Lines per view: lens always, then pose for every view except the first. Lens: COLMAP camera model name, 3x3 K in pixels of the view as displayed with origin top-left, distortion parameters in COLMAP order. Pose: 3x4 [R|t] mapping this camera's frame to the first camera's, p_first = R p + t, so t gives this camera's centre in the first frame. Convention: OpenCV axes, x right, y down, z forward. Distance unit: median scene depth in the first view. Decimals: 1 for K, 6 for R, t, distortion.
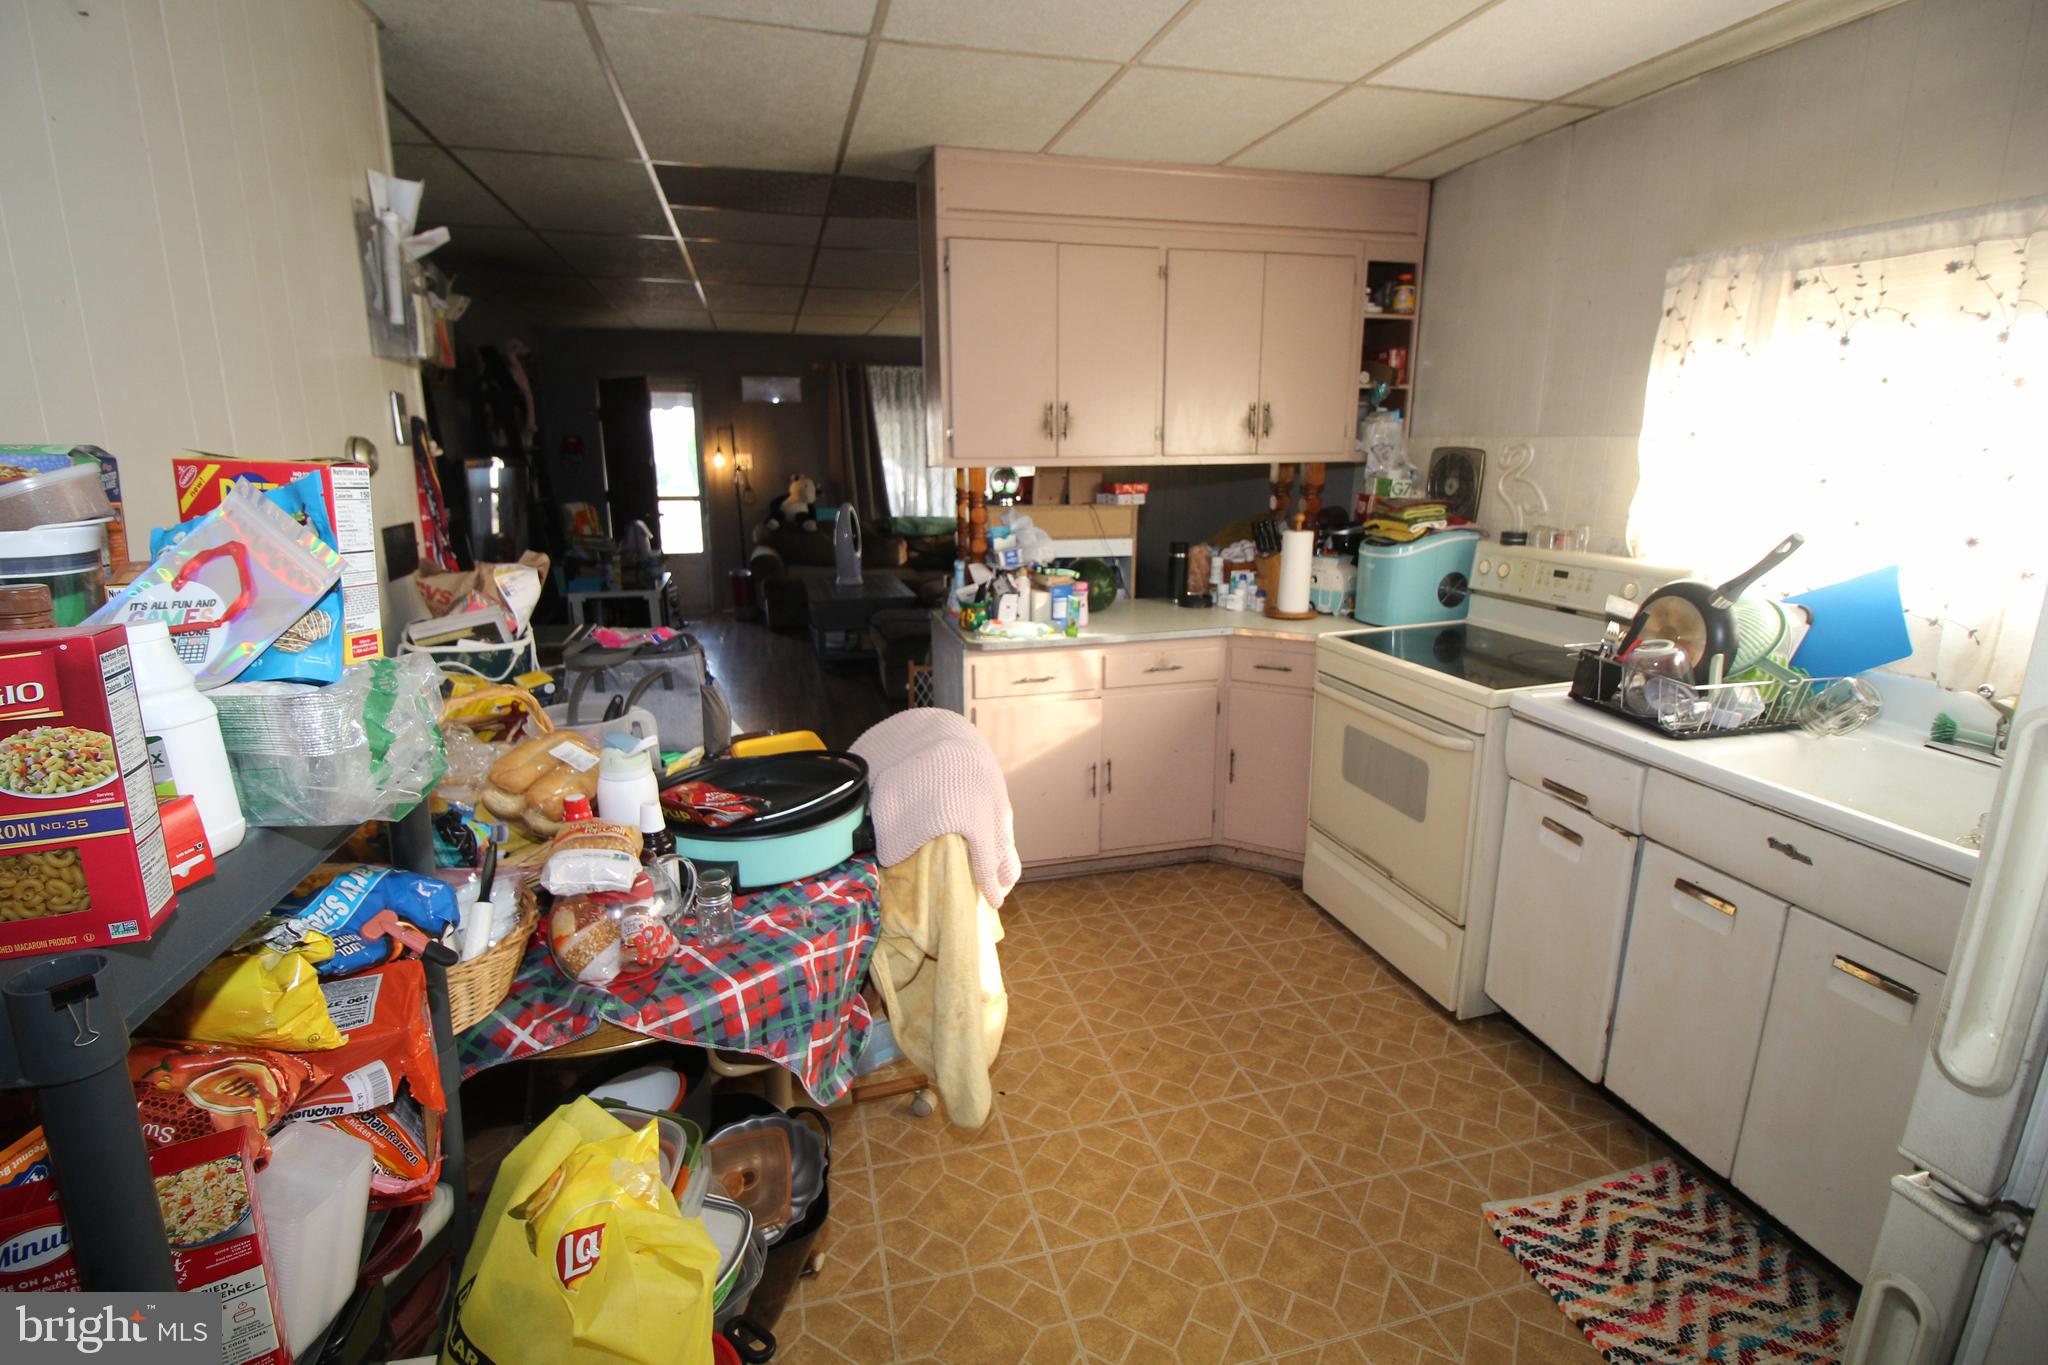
lens RADIAL K [[944.9, 0, 1023.0], [0, 944.9, 664.7], [0, 0, 1]] dist [0.004568, -0.015781]
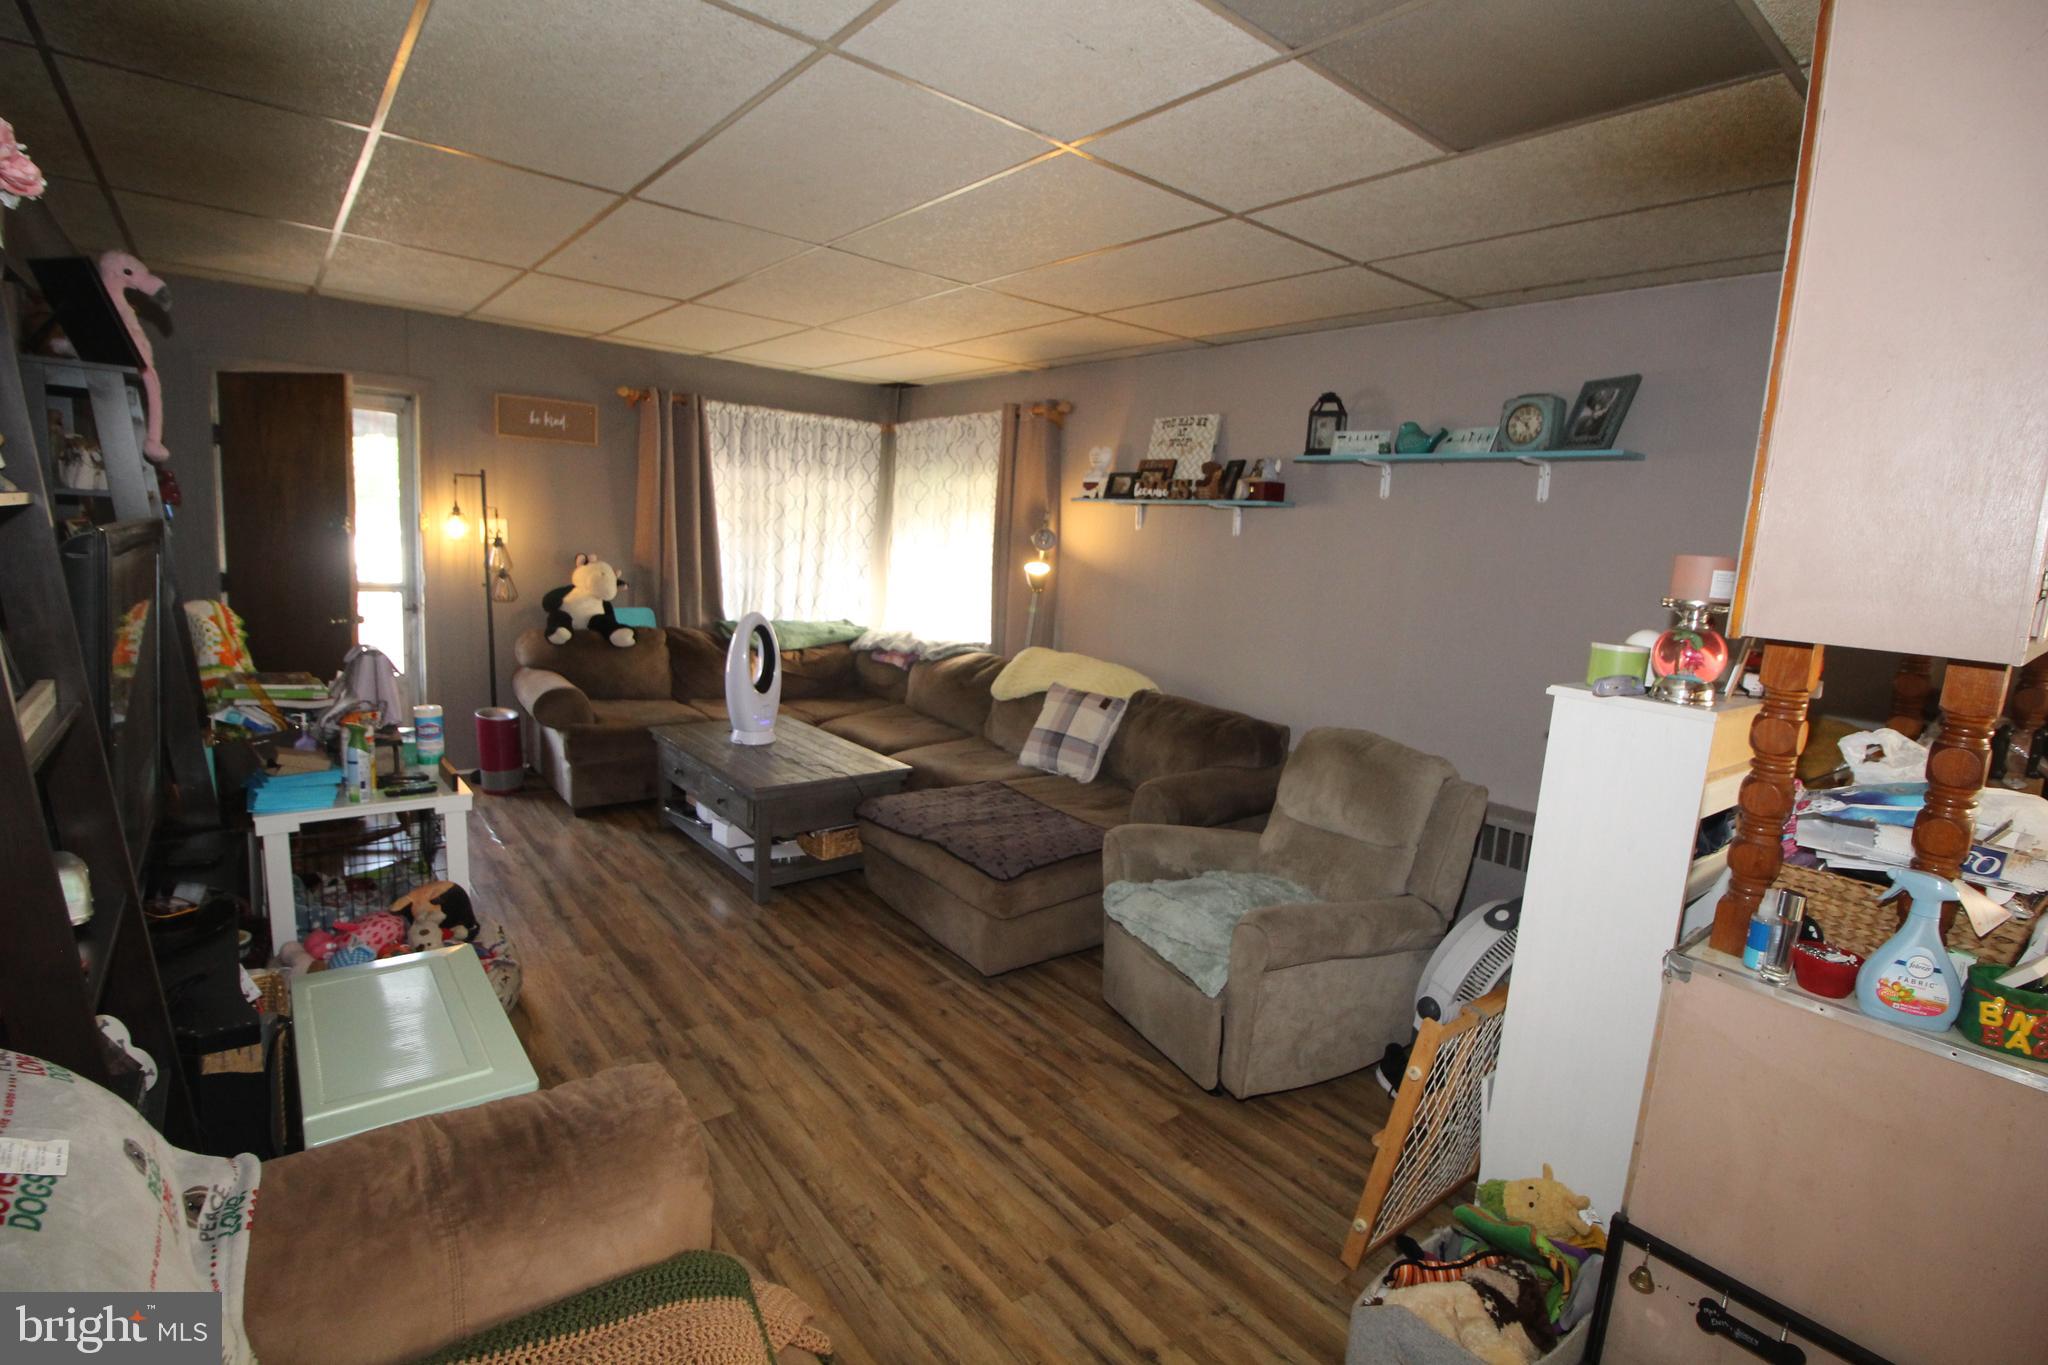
lens RADIAL K [[944.9, 0, 1023.0], [0, 944.9, 664.7], [0, 0, 1]] dist [0.004568, -0.015781]
pose [[0.908688, -0.006047, 0.417431, -0.238578], [0.035414, 0.997408, -0.062642, -0.077195], [-0.415970, 0.071705, 0.906547, 0.304530]]
